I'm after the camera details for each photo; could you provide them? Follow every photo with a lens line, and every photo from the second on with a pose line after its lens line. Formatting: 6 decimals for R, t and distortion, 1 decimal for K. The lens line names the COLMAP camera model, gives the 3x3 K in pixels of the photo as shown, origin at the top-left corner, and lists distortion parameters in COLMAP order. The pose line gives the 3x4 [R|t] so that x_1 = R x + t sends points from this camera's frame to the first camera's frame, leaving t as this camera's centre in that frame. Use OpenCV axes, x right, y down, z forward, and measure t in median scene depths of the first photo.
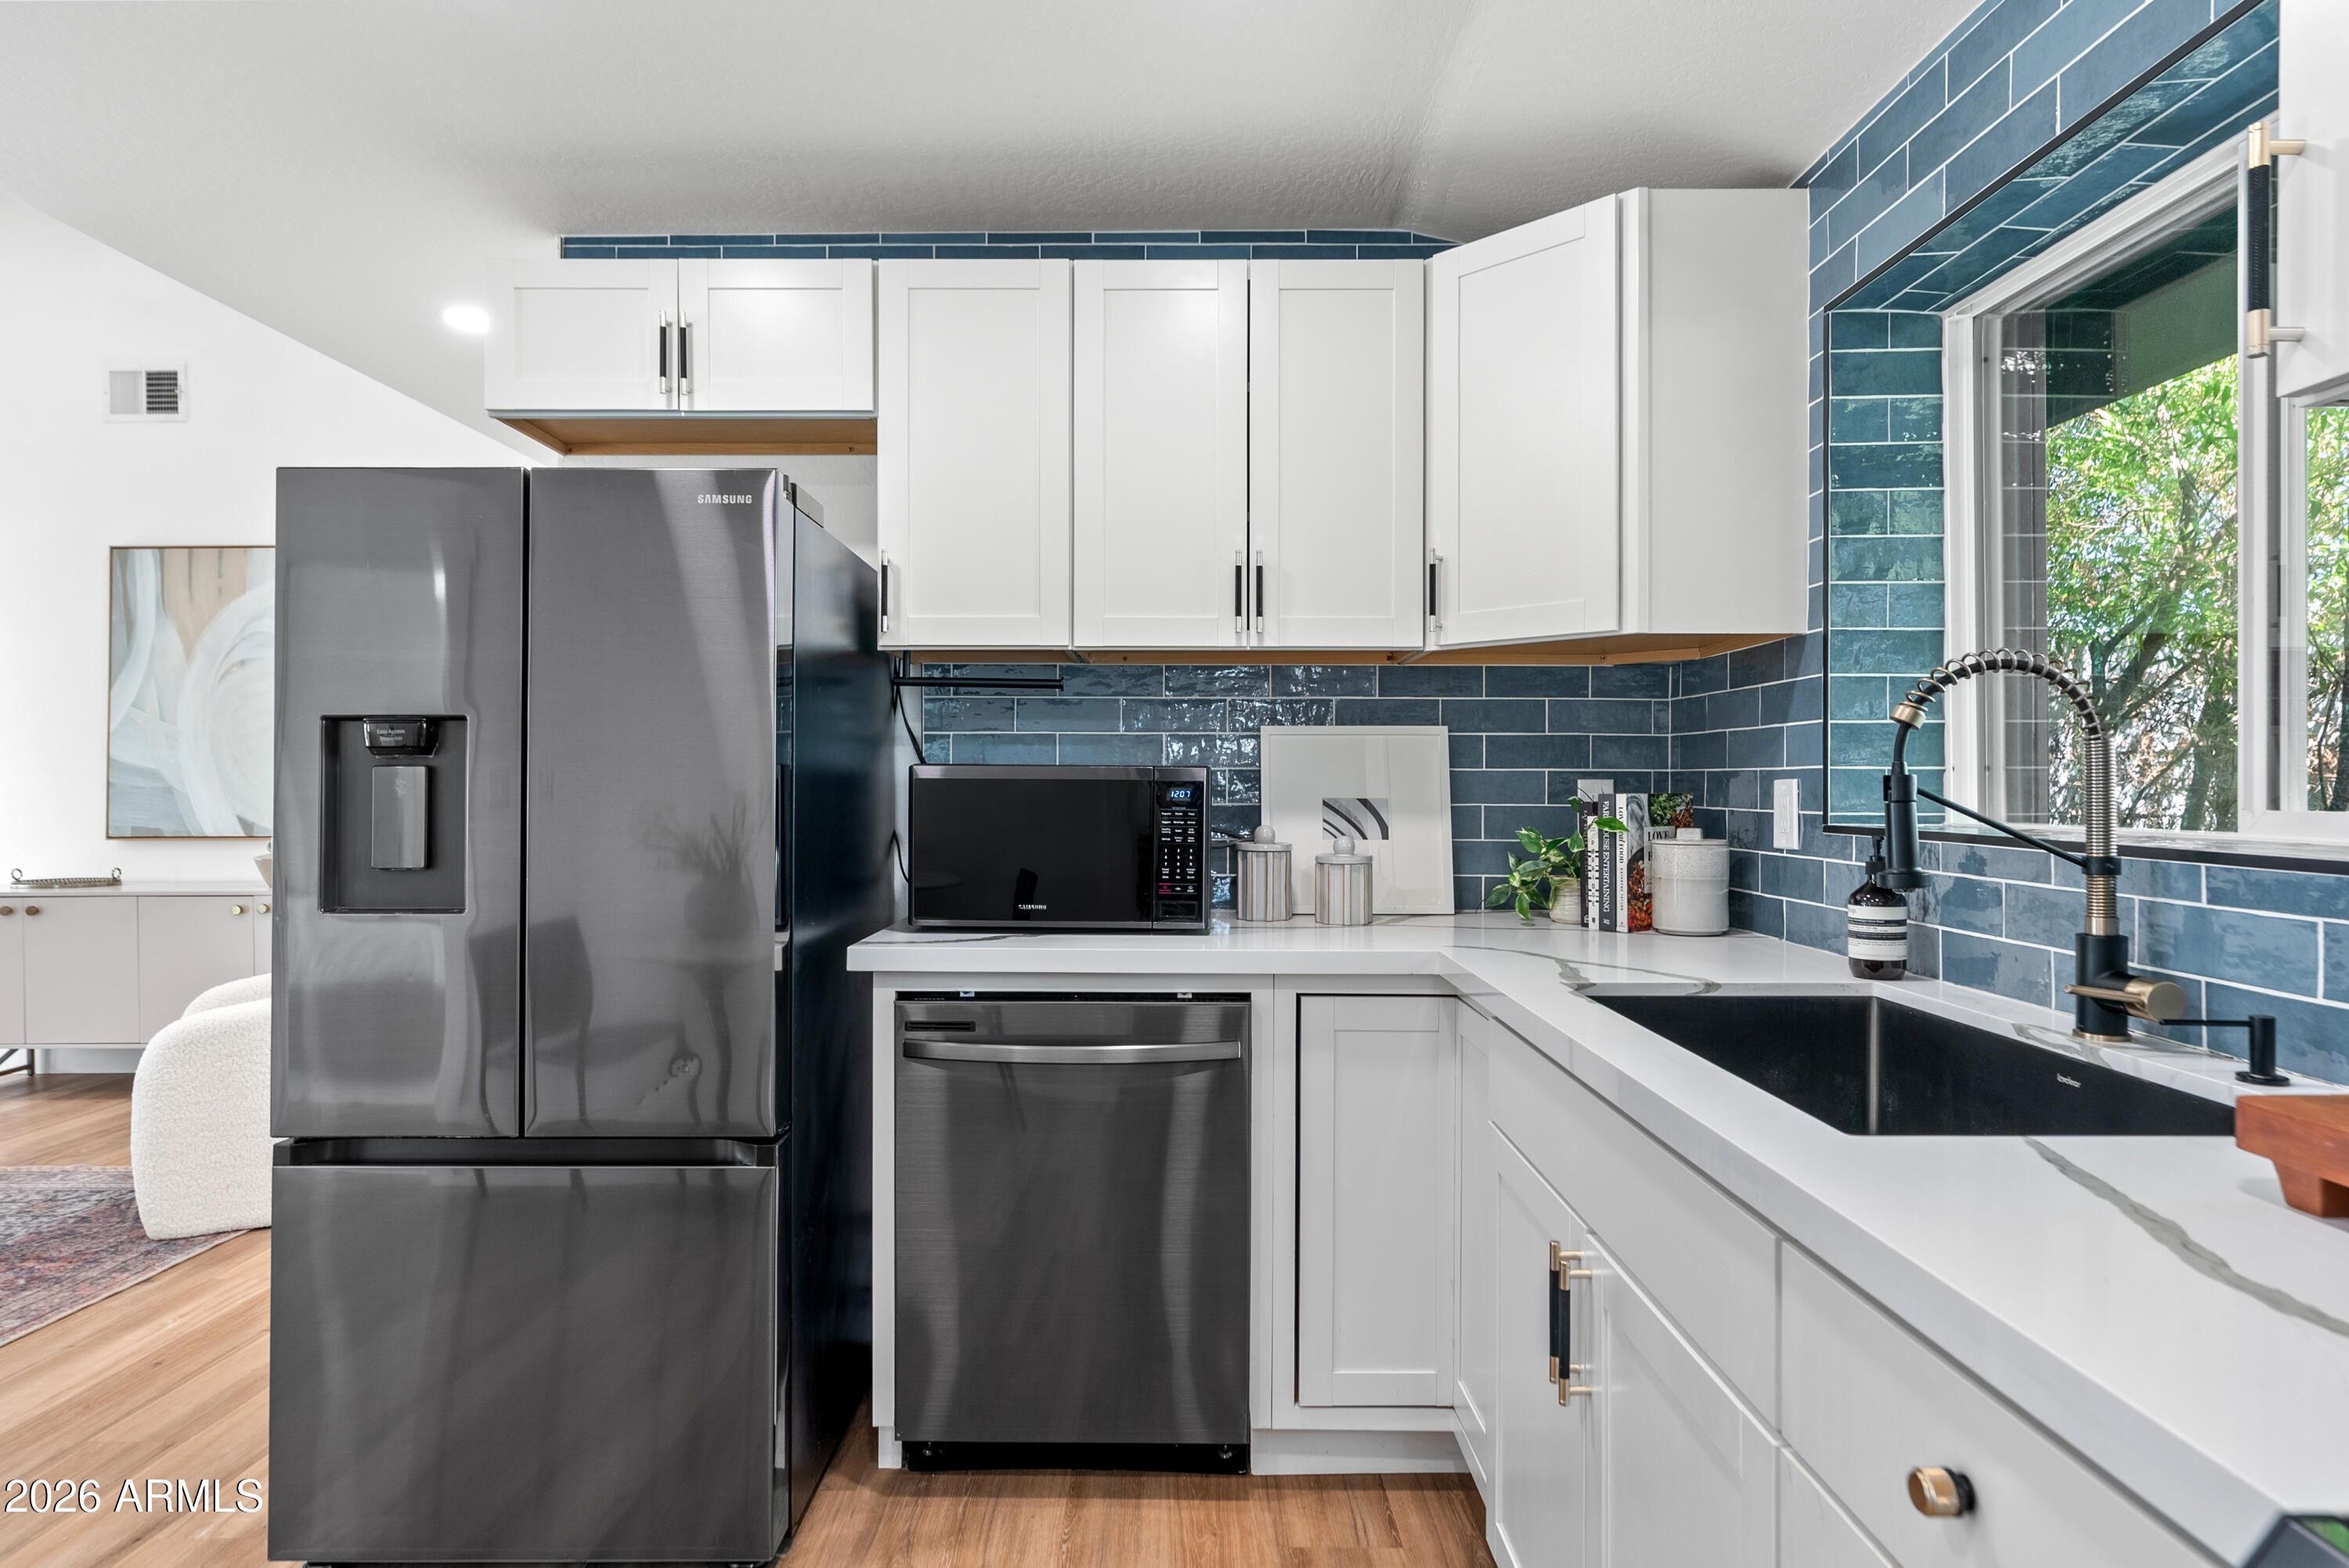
lens RADIAL K [[1288.9, 0, 1174.5], [0, 1288.9, 784.0], [0, 0, 1]] dist [0.001447, 0.001405]
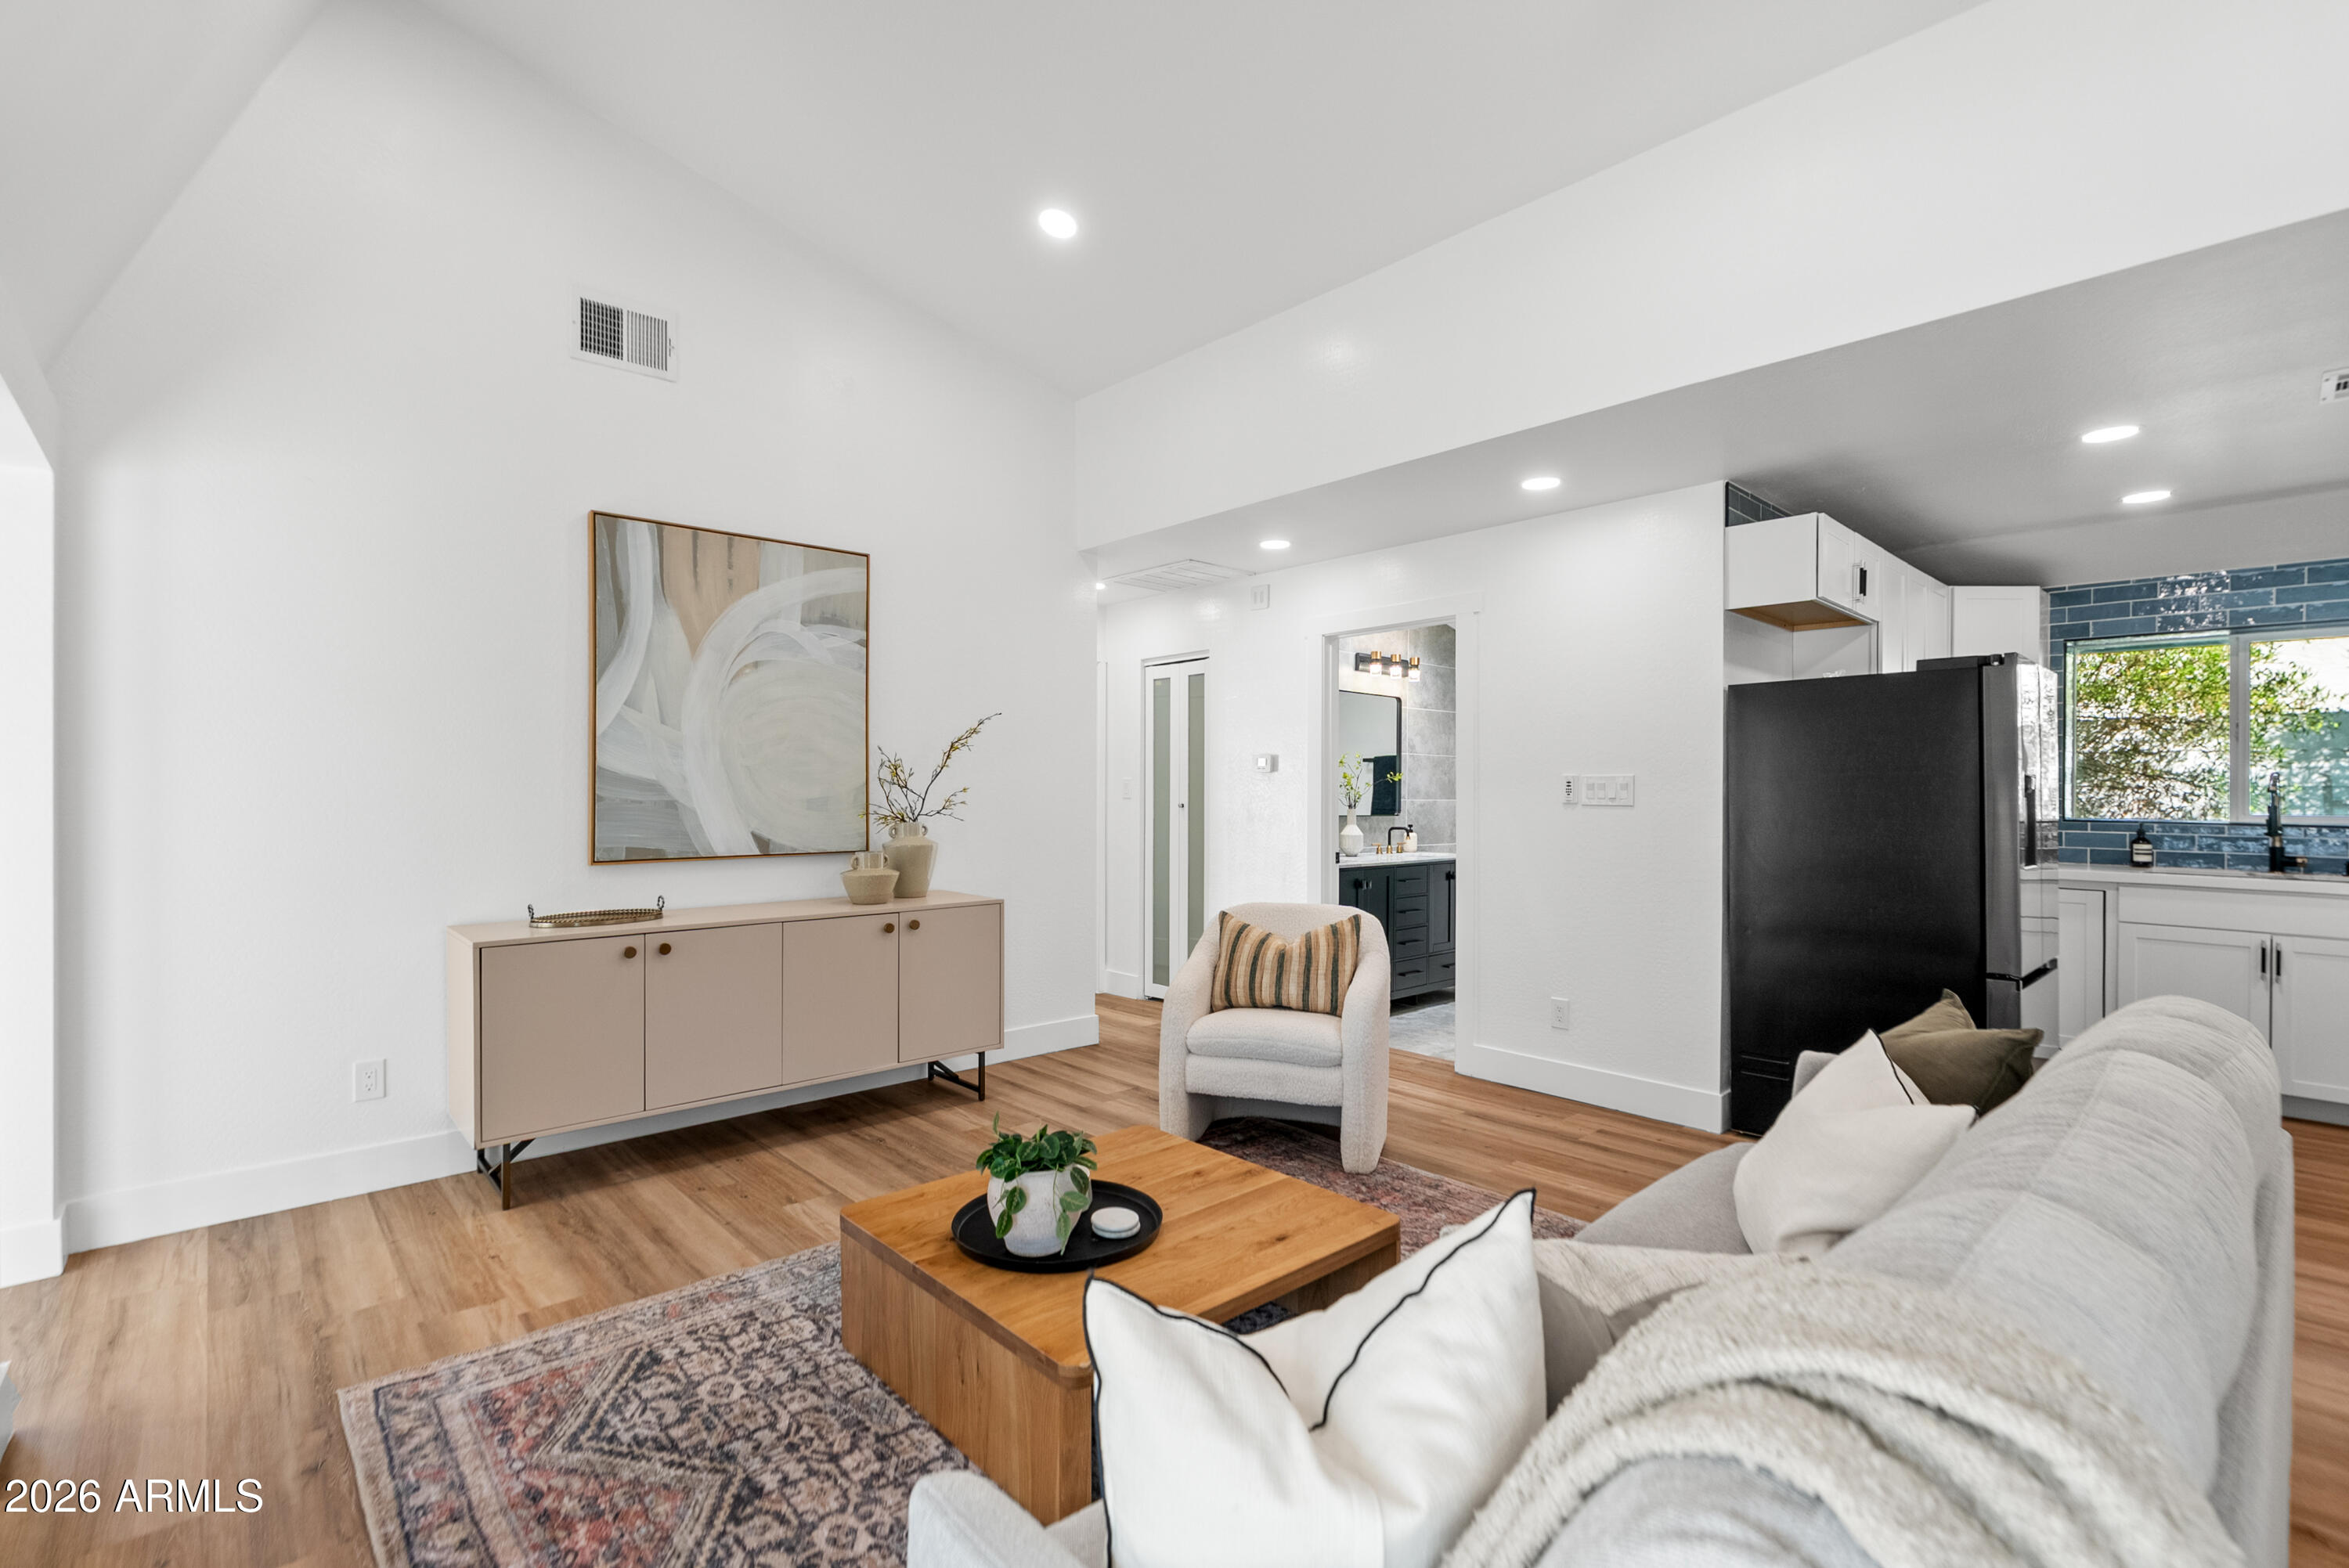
lens RADIAL K [[1066.2, 0, 1188.2], [0, 1066.2, 790.1], [0, 0, 1]] dist [0.004741, 0.001224]
pose [[0.726824, 0.006203, 0.686796, -1.054200], [-0.006579, 0.999976, -0.002069, -0.005844], [-0.686792, -0.003014, 0.726847, 0.248662]]
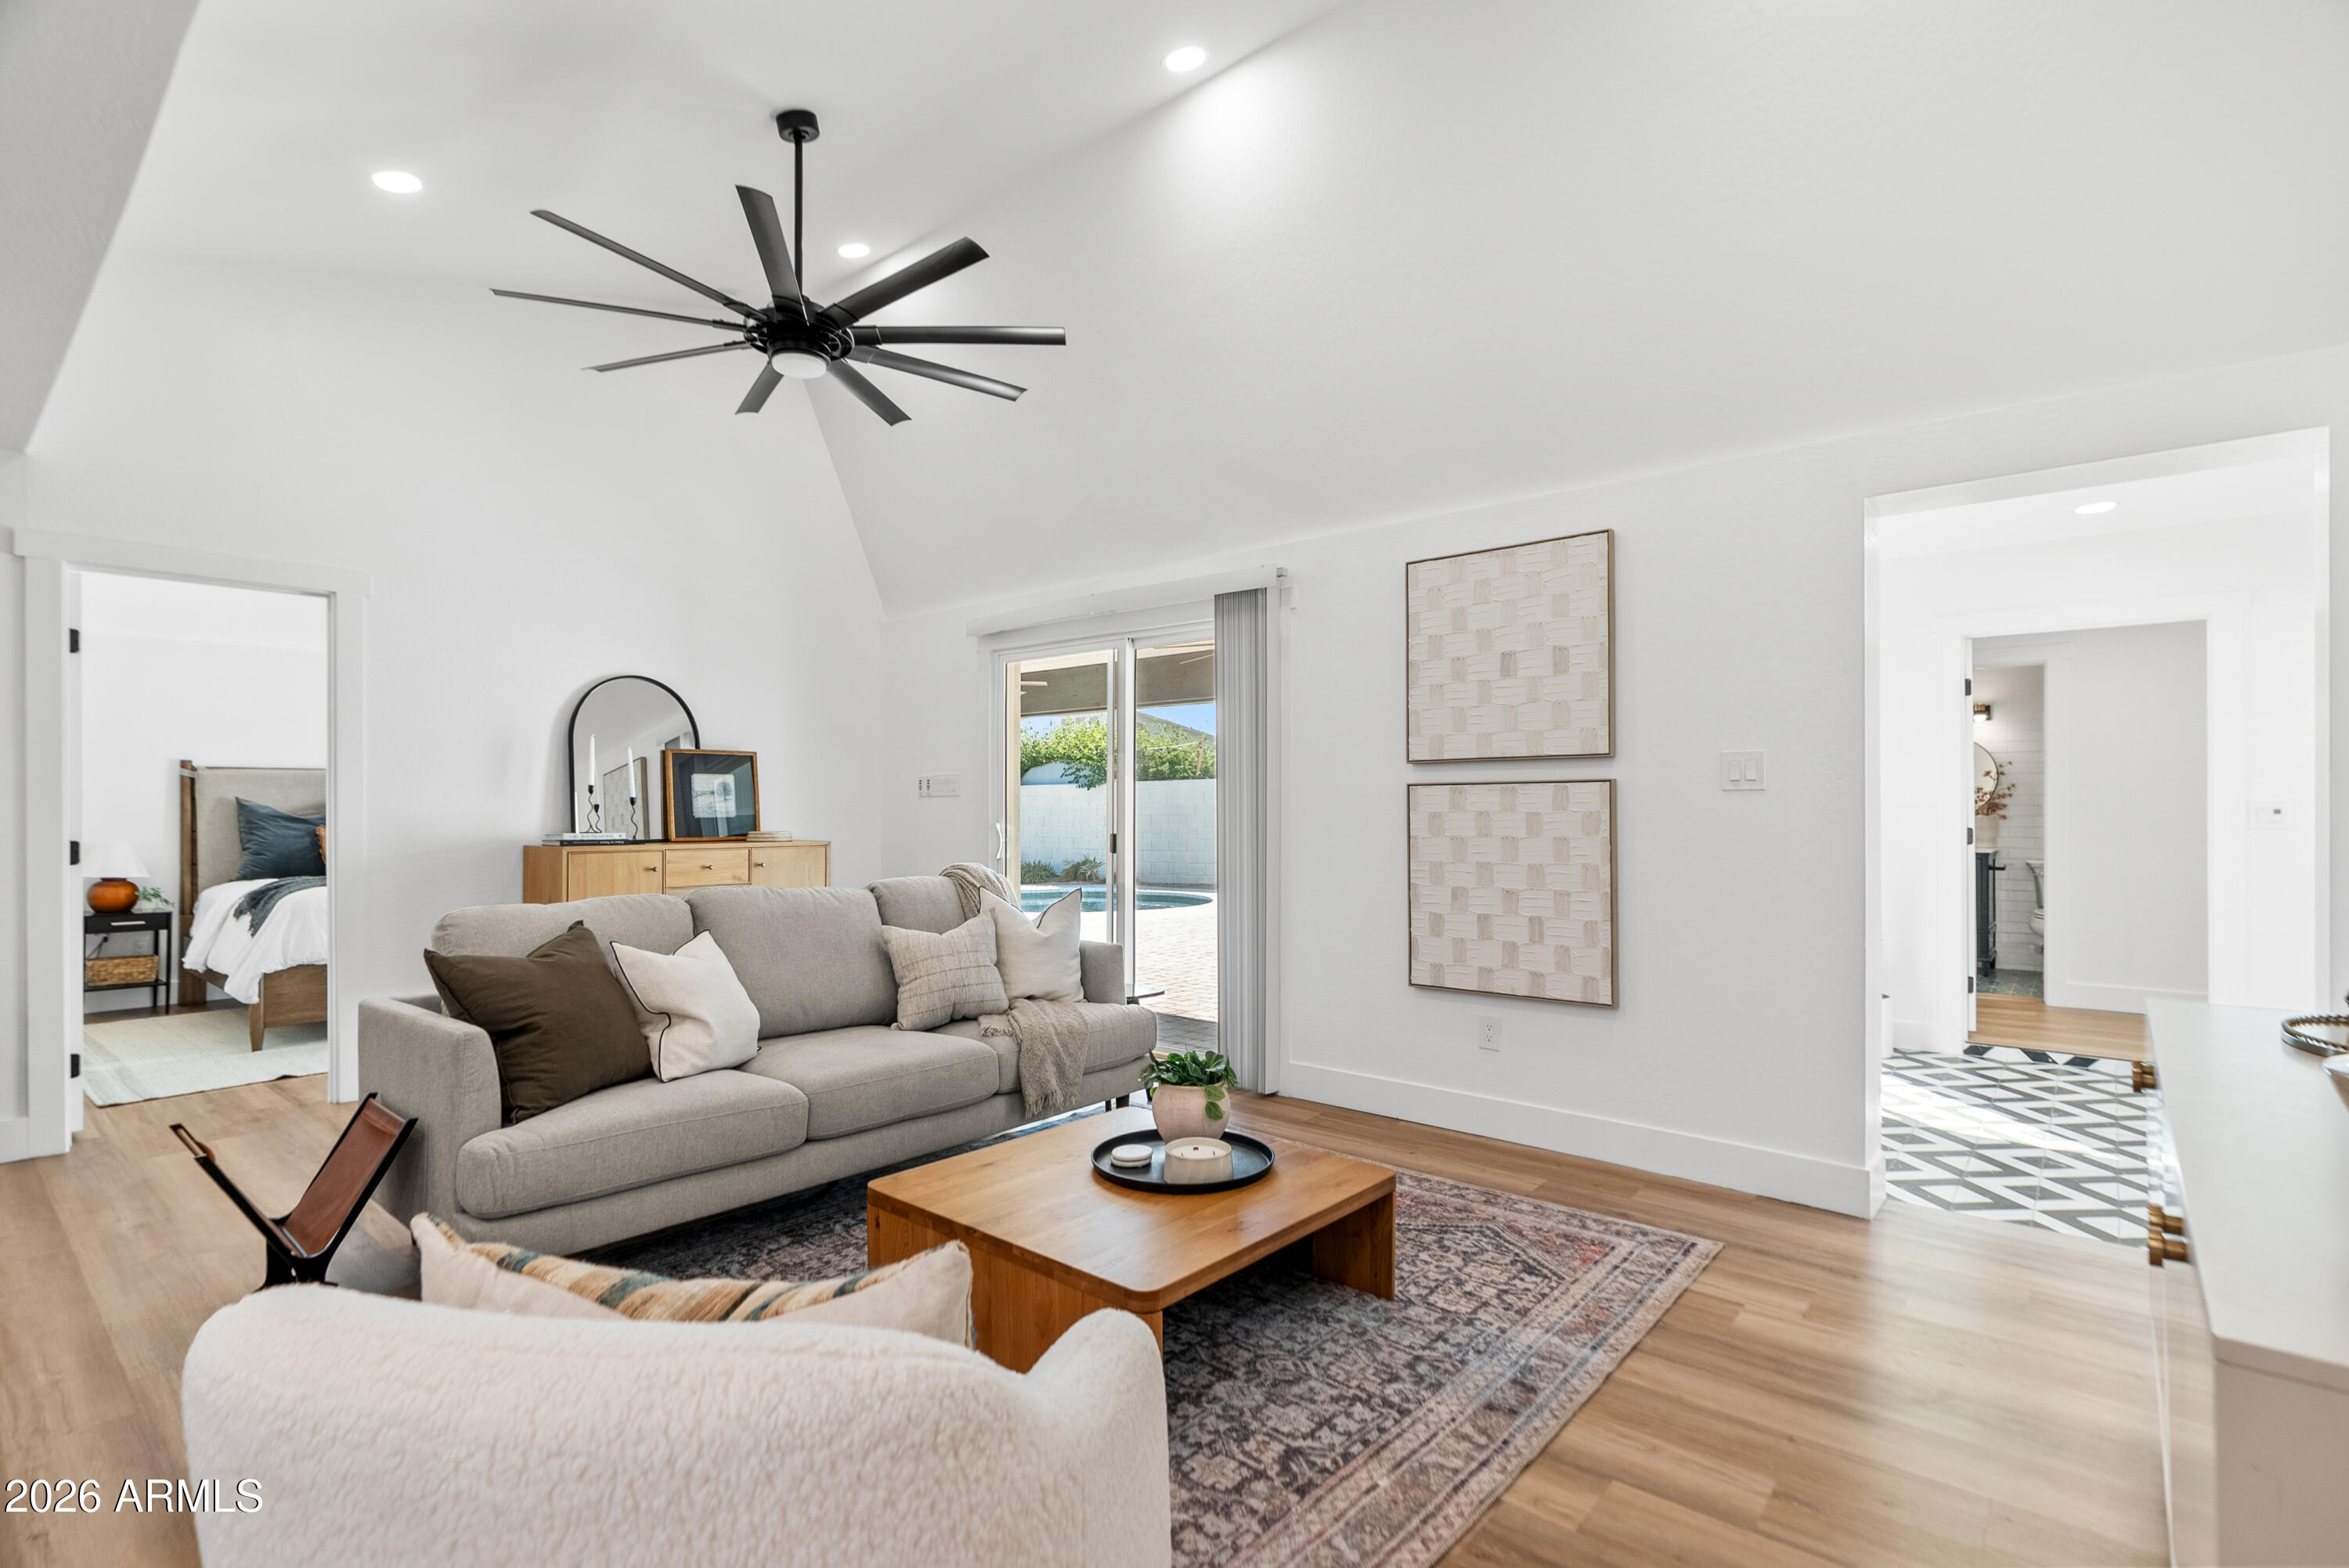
lens RADIAL K [[1119.5, 0, 1172.0], [0, 1119.5, 803.1], [0, 0, 1]] dist [0.000949, 0.000850]
pose [[-0.641527, 0.002902, -0.767095, -0.383941], [0.002192, 0.999996, 0.001950, 0.005261], [0.767097, -0.000431, -0.641531, 0.938638]]
